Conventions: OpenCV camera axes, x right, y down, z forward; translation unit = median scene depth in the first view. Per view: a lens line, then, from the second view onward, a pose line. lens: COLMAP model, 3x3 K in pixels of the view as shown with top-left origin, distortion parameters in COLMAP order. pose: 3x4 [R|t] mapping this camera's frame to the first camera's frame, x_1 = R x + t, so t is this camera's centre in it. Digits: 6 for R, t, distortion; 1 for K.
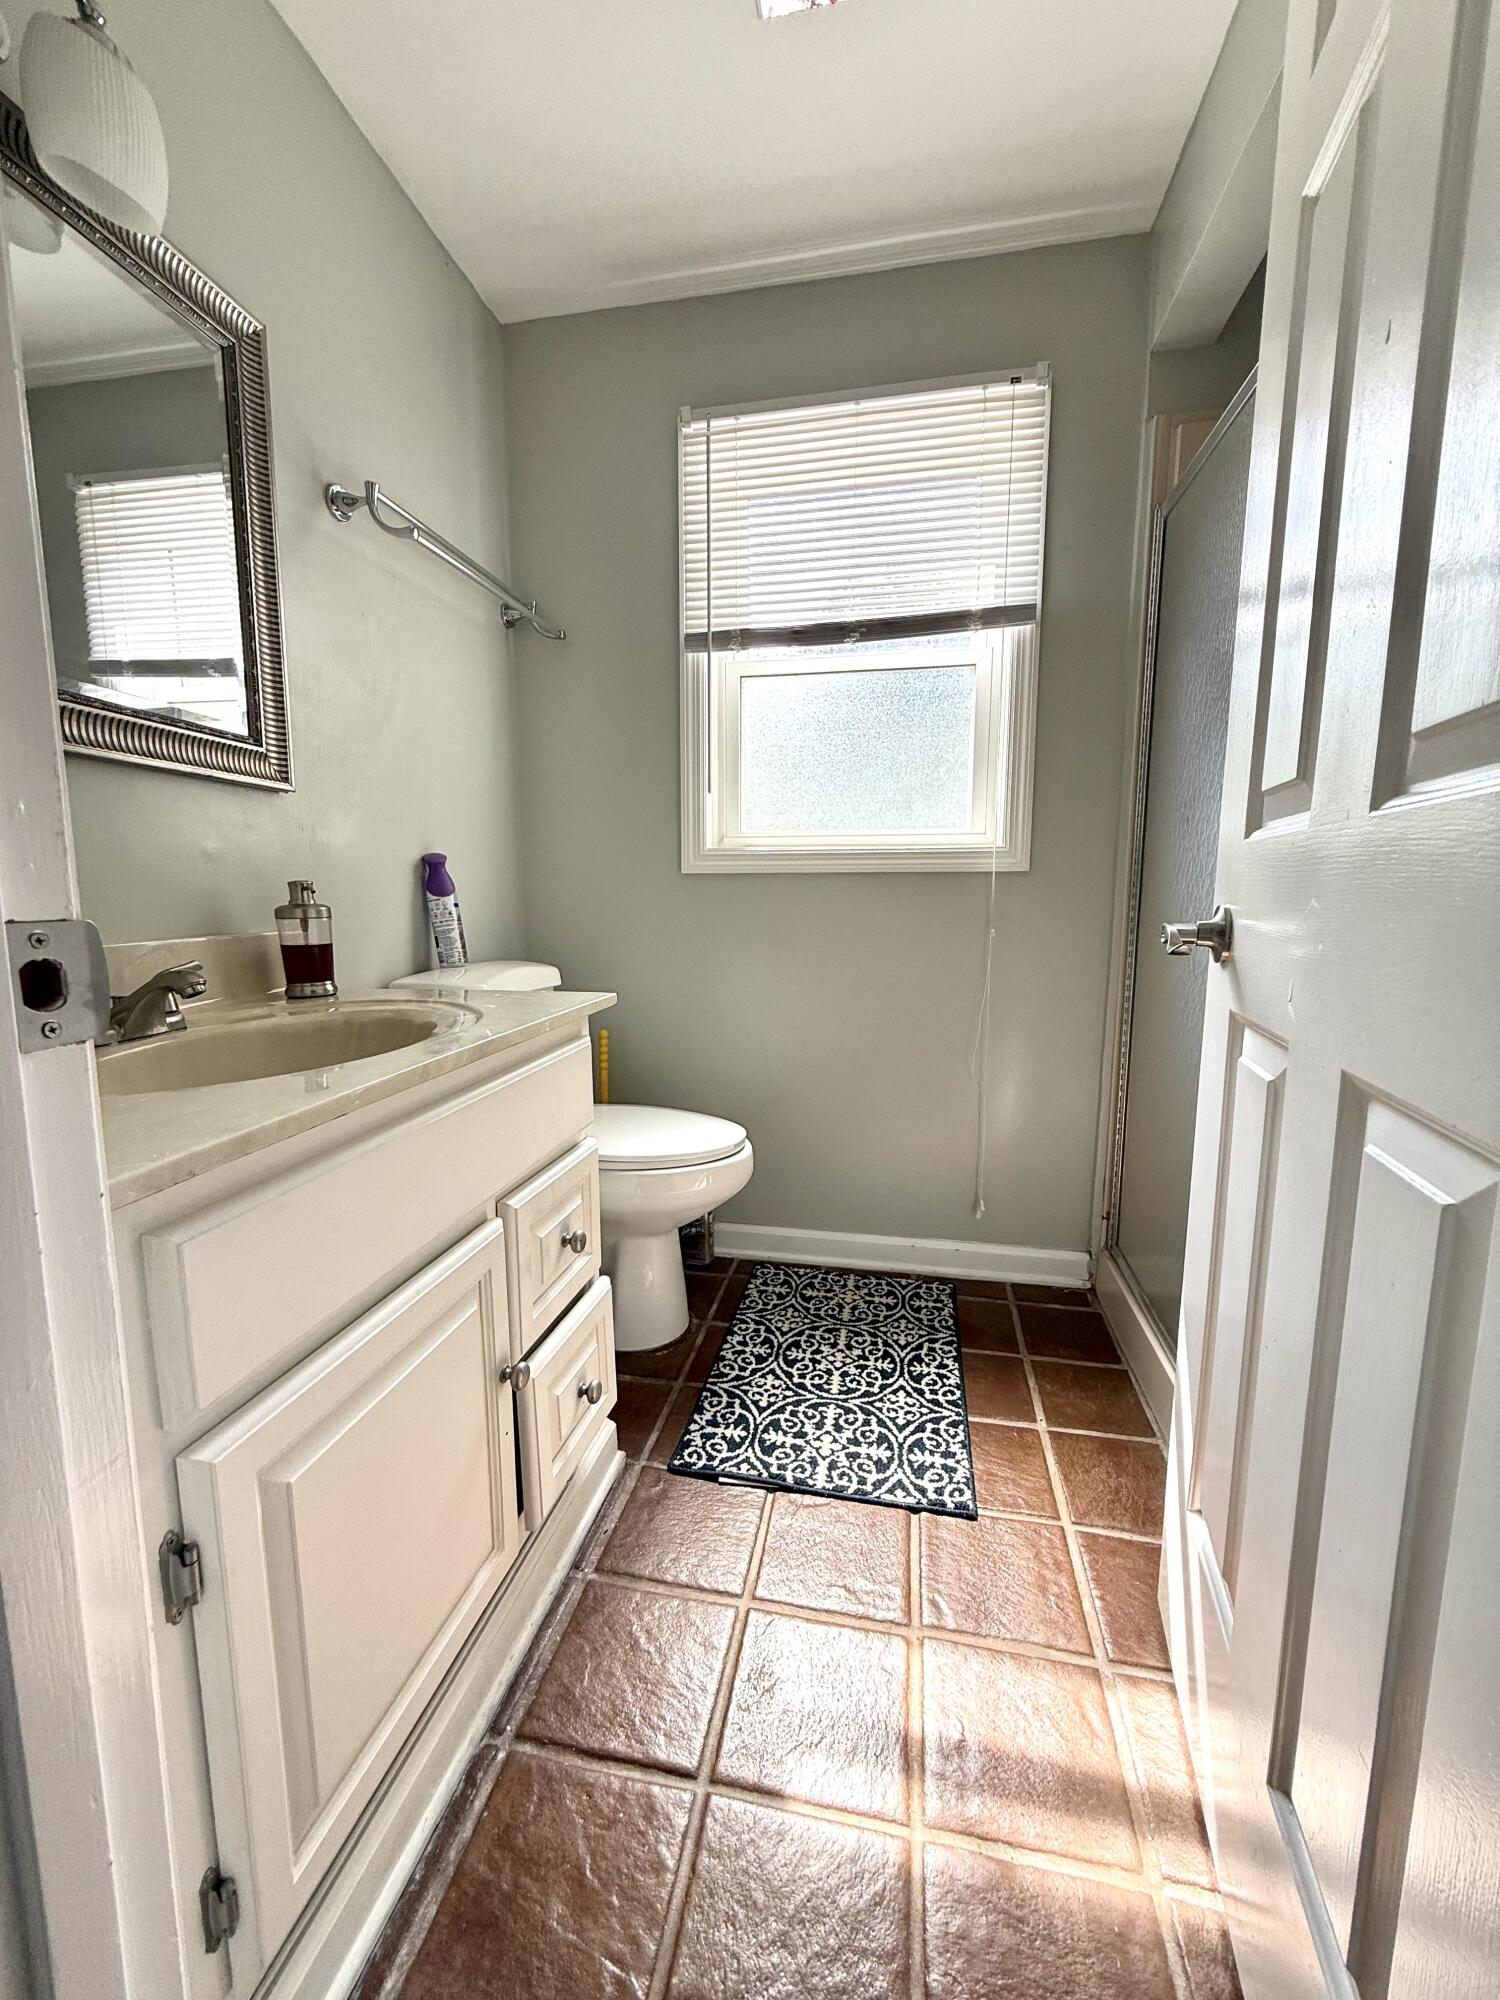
lens RADIAL K [[798.5, 0, 750.9], [0, 798.5, 1006.4], [0, 0, 1]] dist [0.001958, 0.001198]
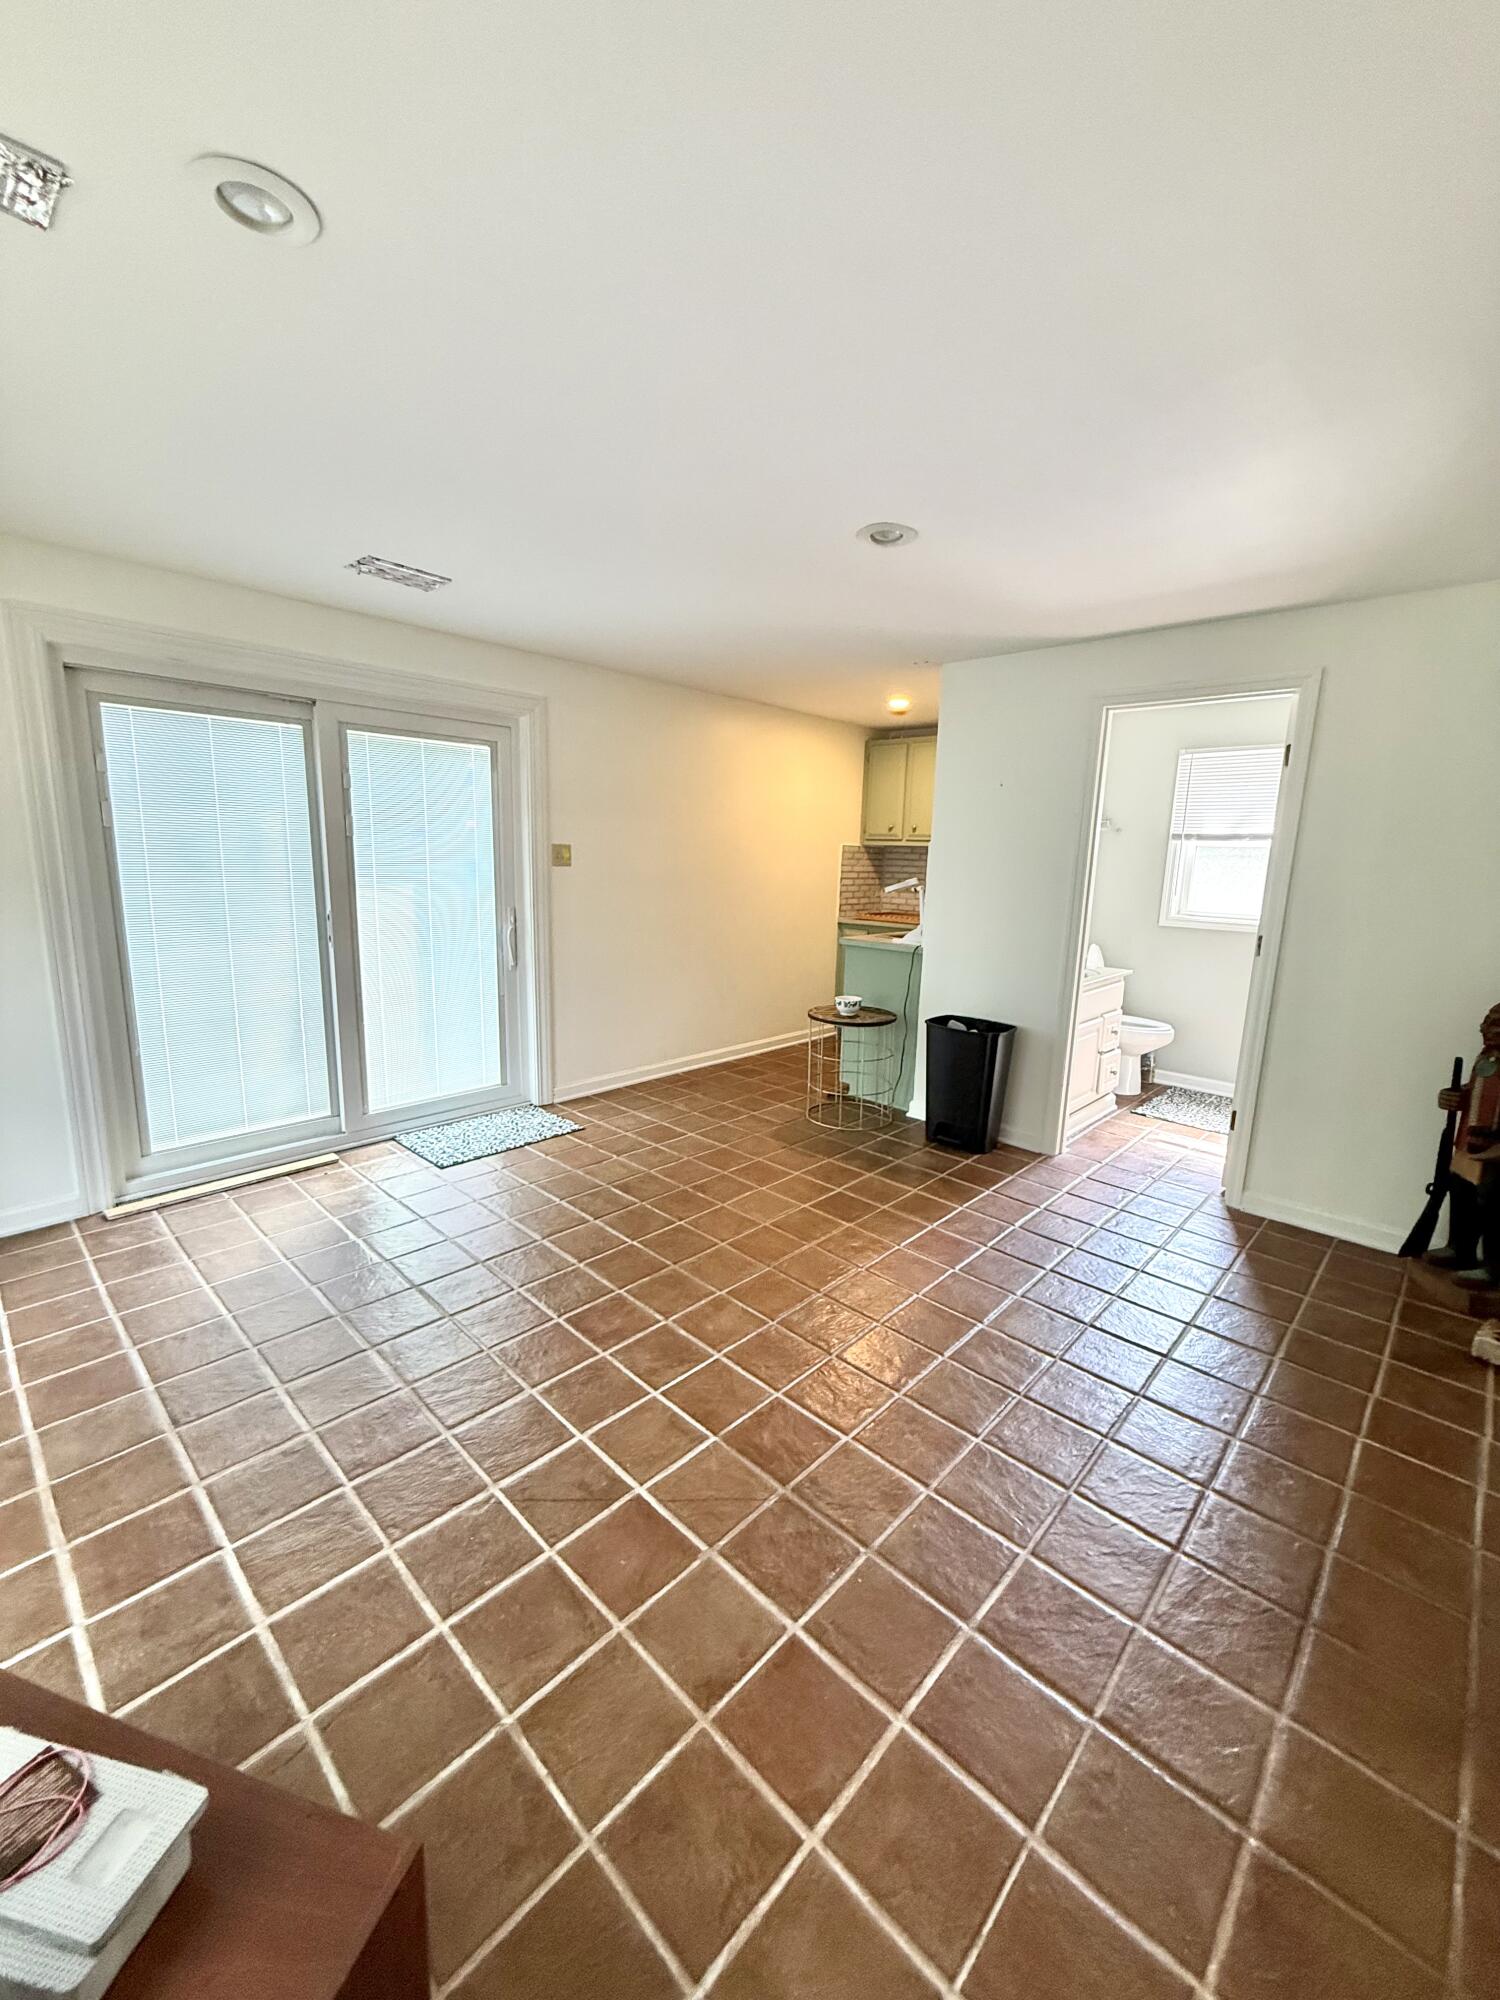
lens RADIAL K [[798.5, 0, 754.3], [0, 798.5, 1000.2], [0, 0, 1]] dist [0.001958, 0.001198]
pose [[0.851581, 0.115636, -0.511311, 0.162124], [-0.094341, 0.993249, 0.067506, 0.020473], [0.515665, -0.009249, 0.856740, -2.051455]]
